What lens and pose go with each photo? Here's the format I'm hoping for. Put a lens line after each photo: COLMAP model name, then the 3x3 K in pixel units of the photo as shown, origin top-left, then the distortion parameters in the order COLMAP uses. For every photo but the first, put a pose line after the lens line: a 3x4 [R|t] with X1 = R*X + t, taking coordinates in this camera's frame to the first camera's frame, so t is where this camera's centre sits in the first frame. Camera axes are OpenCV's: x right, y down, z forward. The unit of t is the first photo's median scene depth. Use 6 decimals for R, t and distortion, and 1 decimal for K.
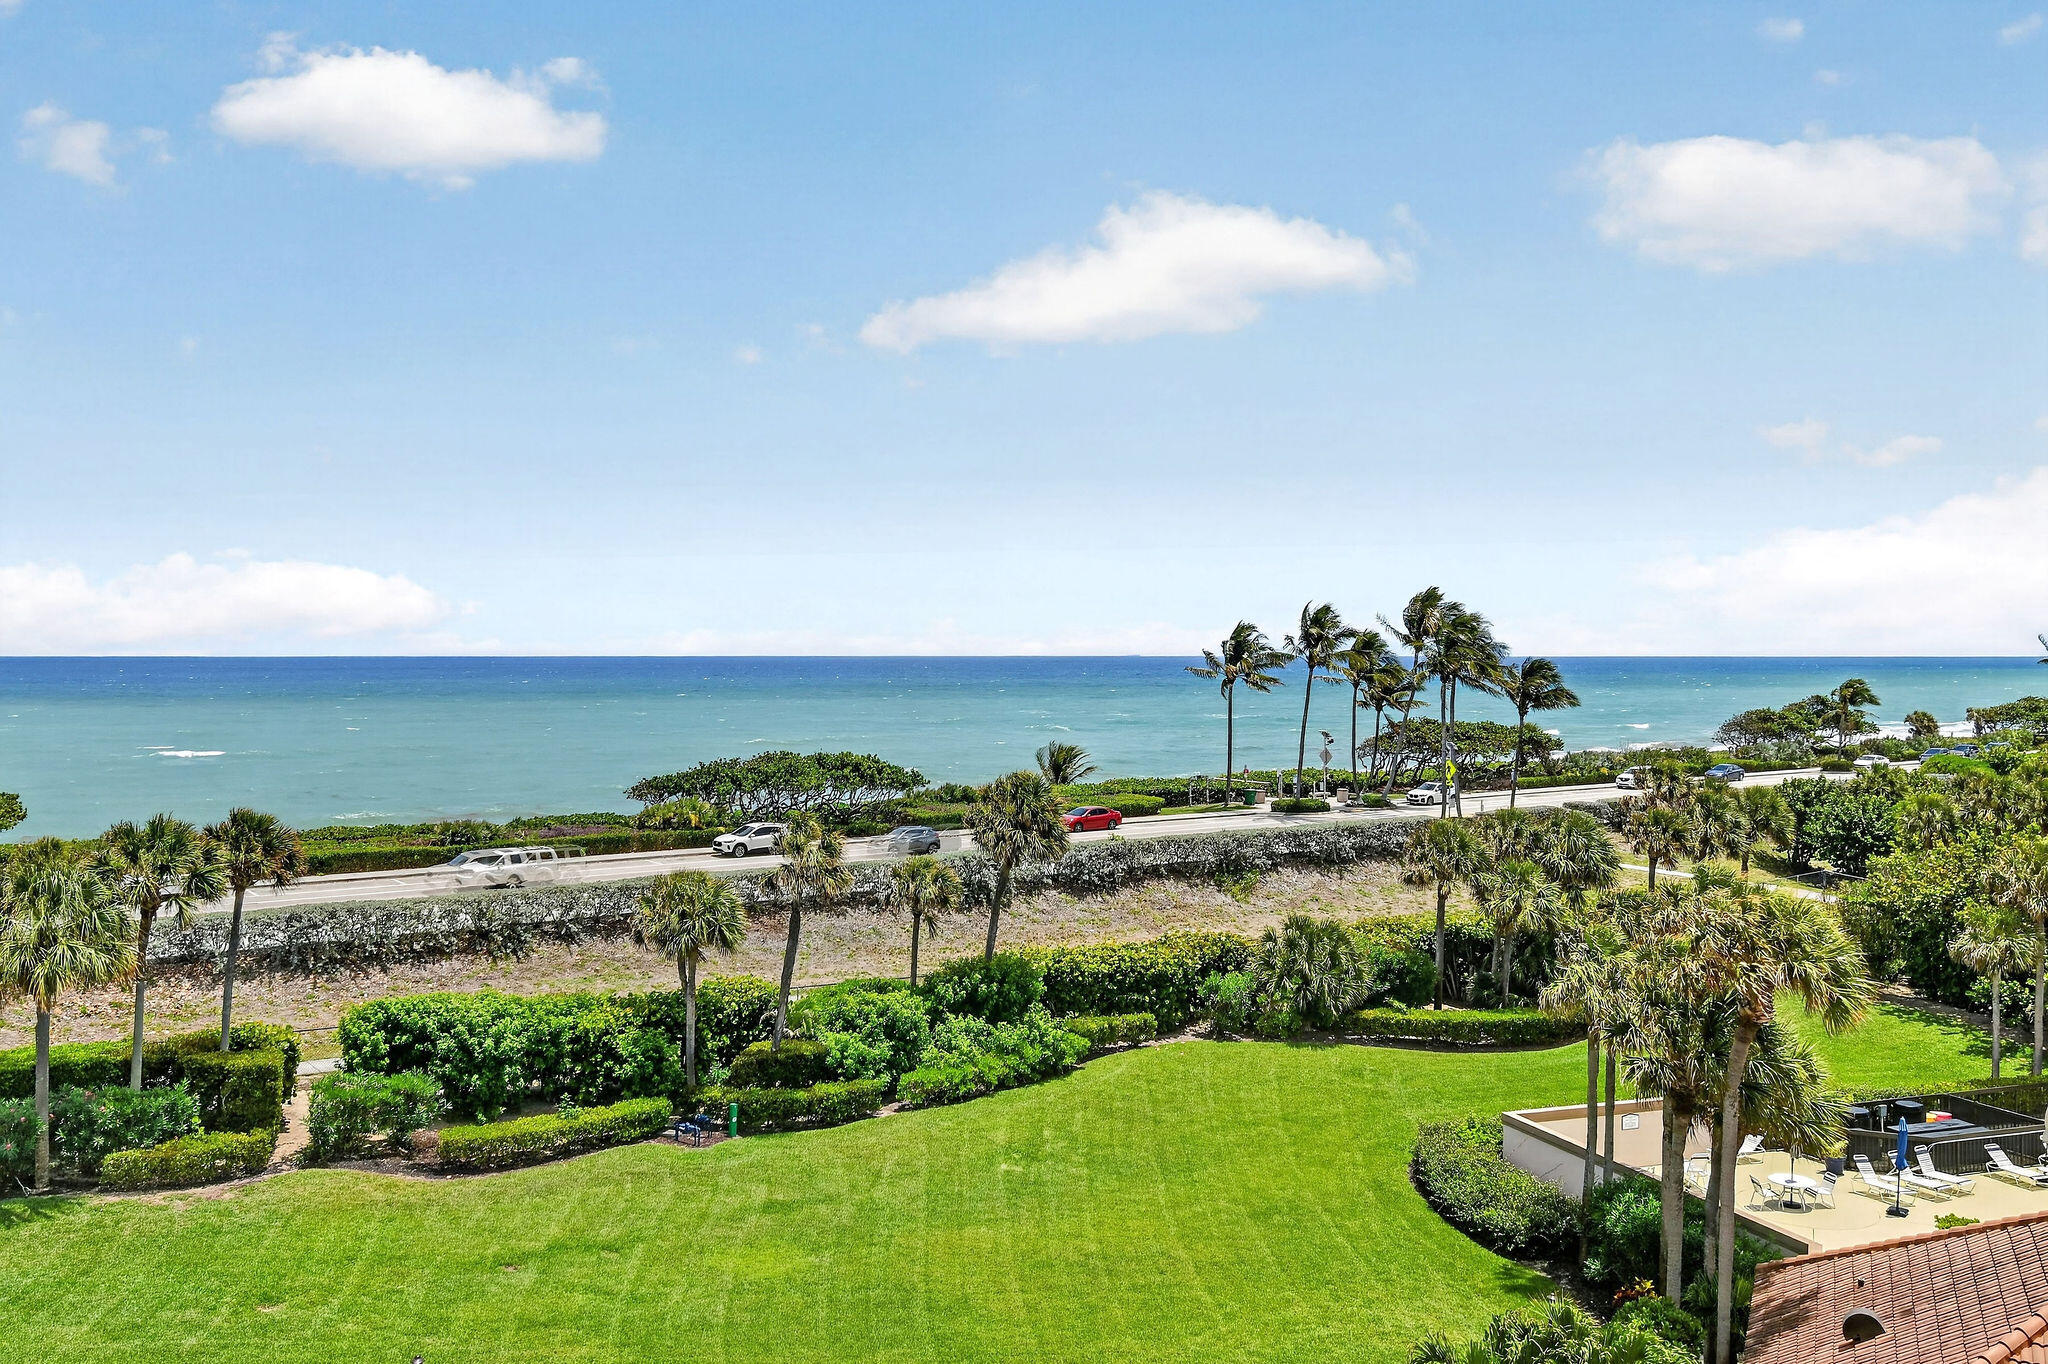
lens RADIAL K [[1706.0, 0, 938.9], [0, 1706.0, 624.0], [0, 0, 1]] dist [-0.015295, 0.011524]
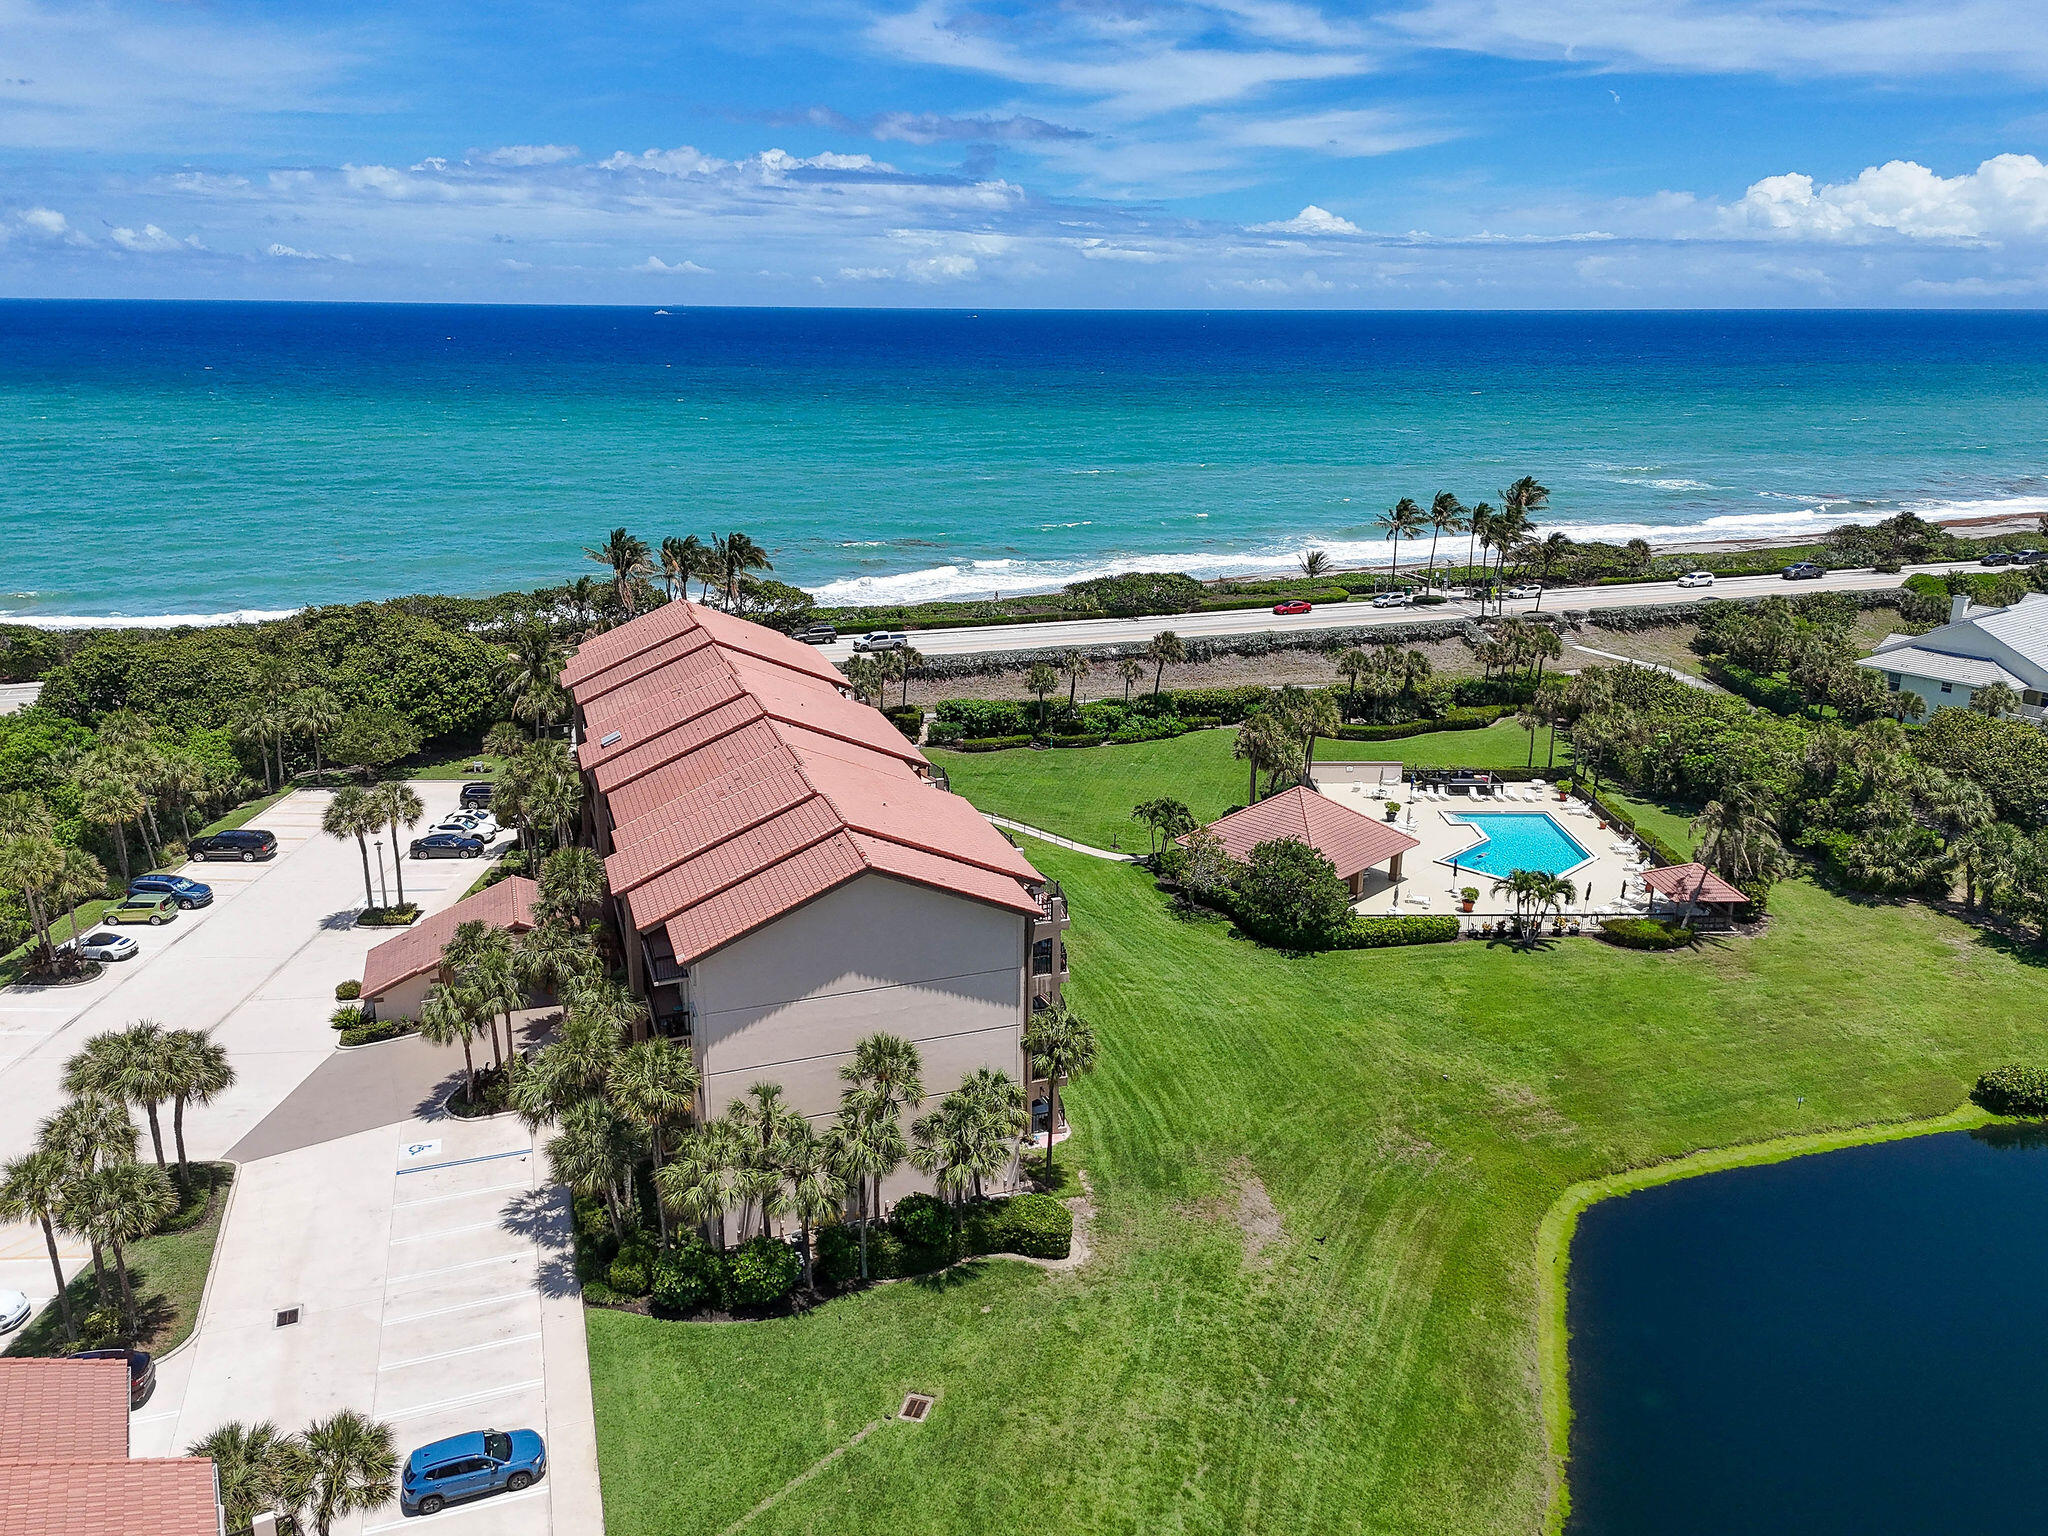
lens RADIAL K [[1529.9, 0, 1028.3], [0, 1529.9, 745.8], [0, 0, 1]] dist [0.067970, -0.048728]
pose [[0.960547, 0.082868, -0.265485, 0.571657], [-0.002095, 0.956707, 0.291046, -0.515574], [0.278109, -0.279007, 0.919136, -1.579877]]
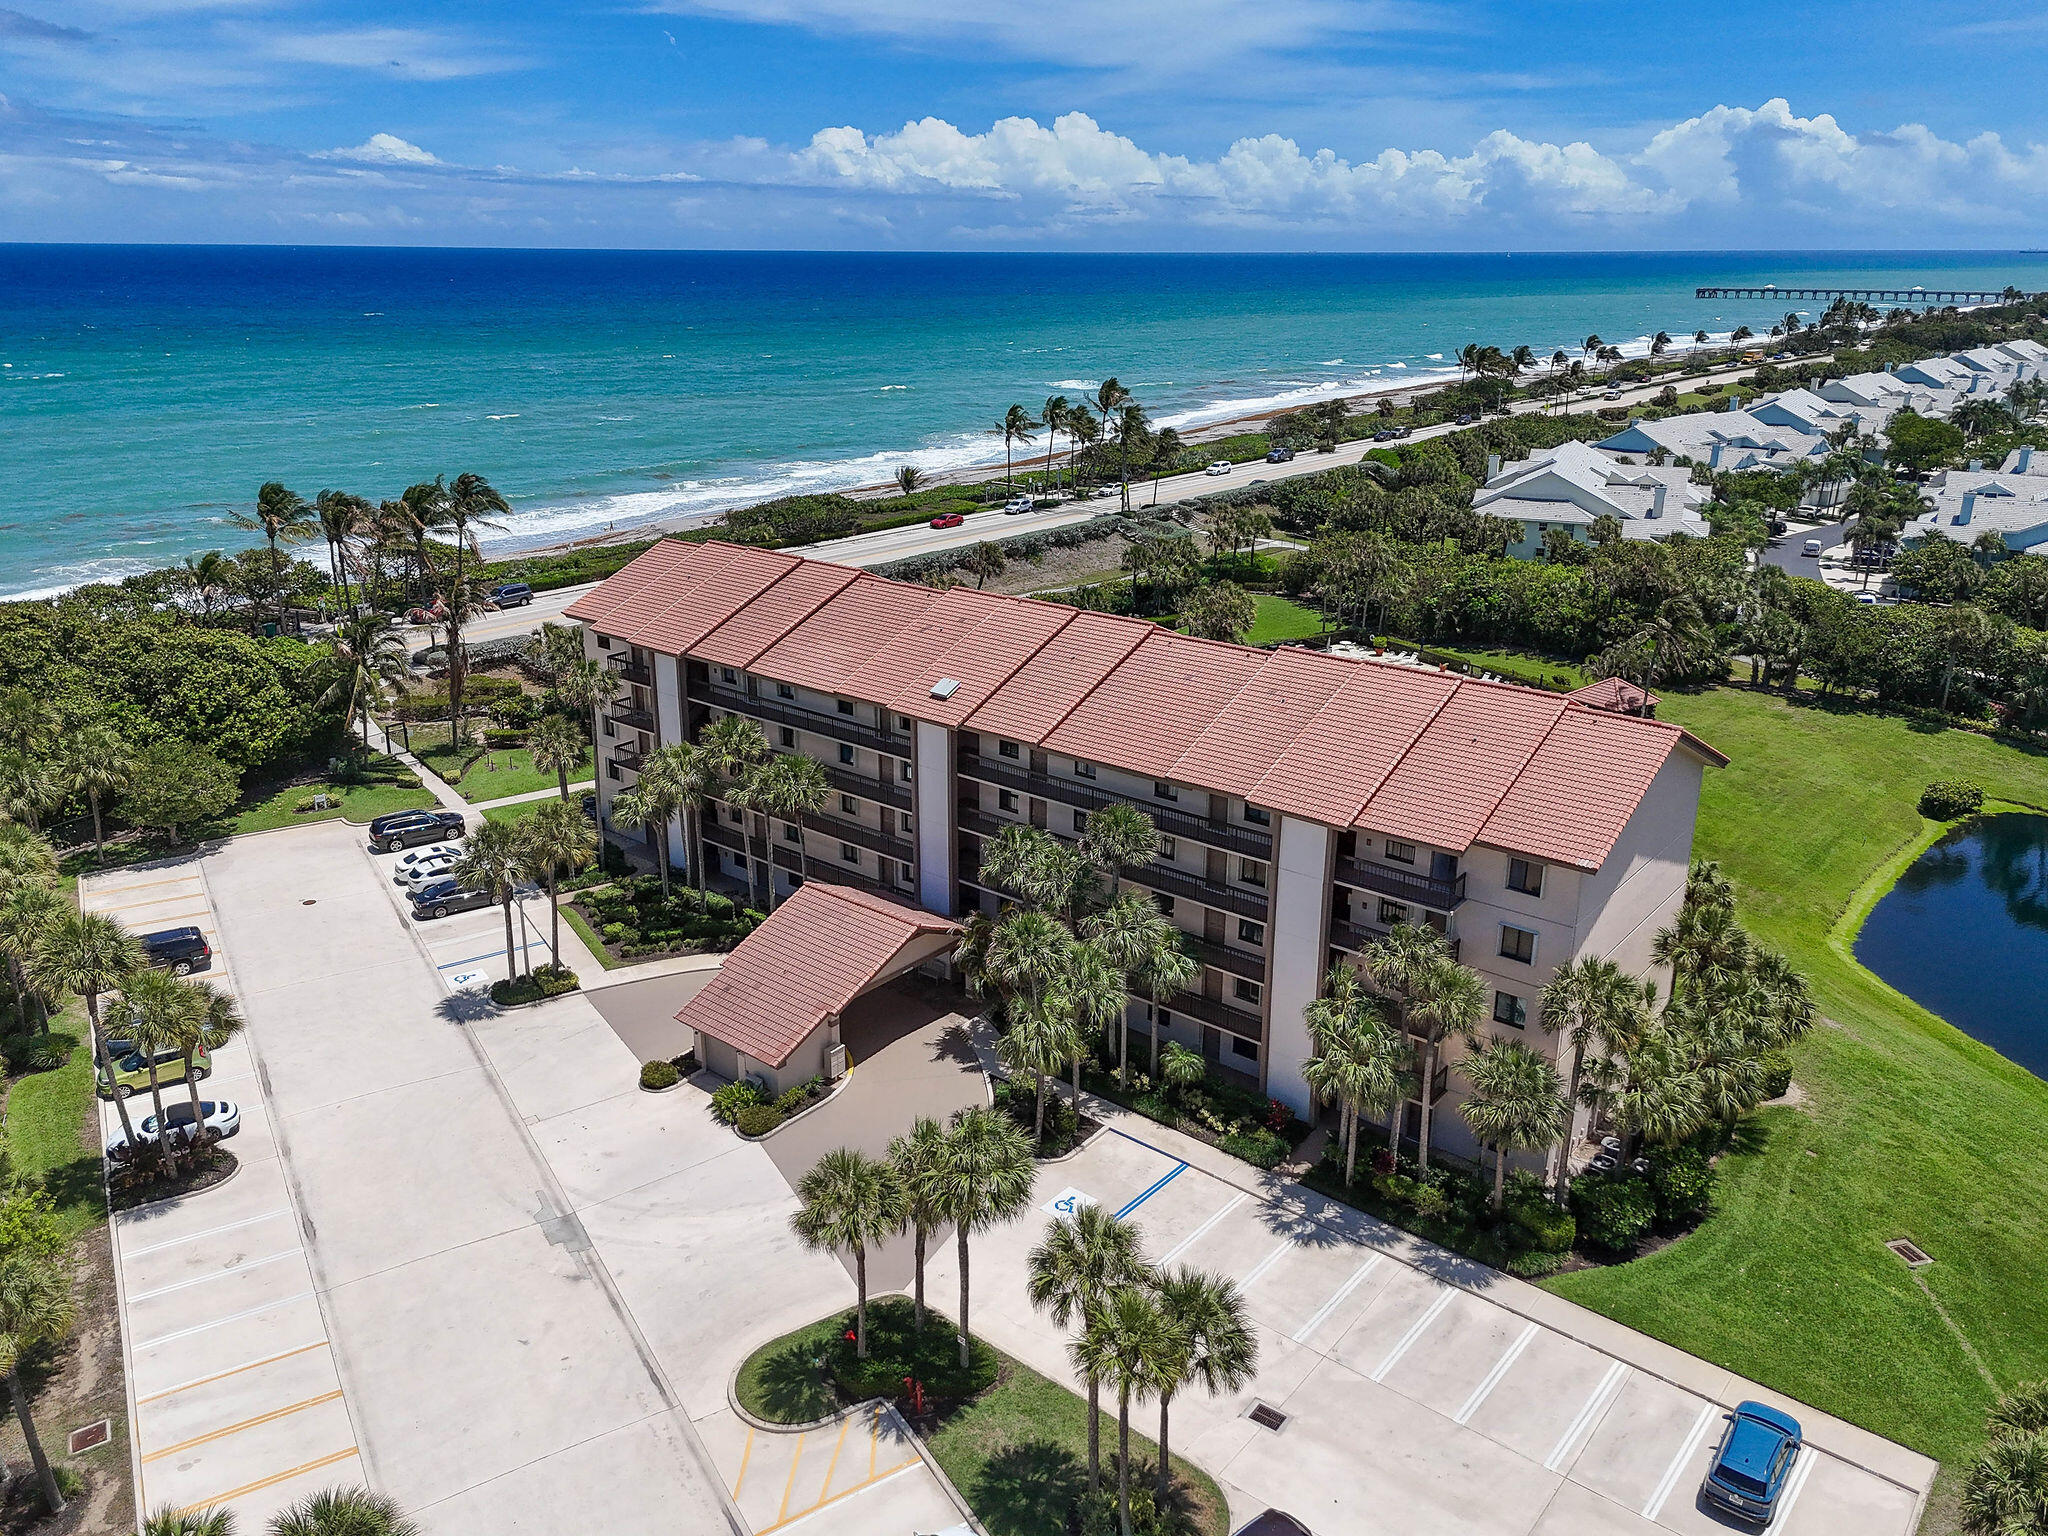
lens RADIAL K [[1529.9, 0, 1024.0], [0, 1529.9, 771.3], [0, 0, 1]] dist [0.067970, -0.048728]
pose [[0.964962, -0.081772, 0.249324, -0.586660], [-0.006840, 0.942038, 0.335437, -0.416907], [-0.262302, -0.325389, 0.908471, -1.434975]]
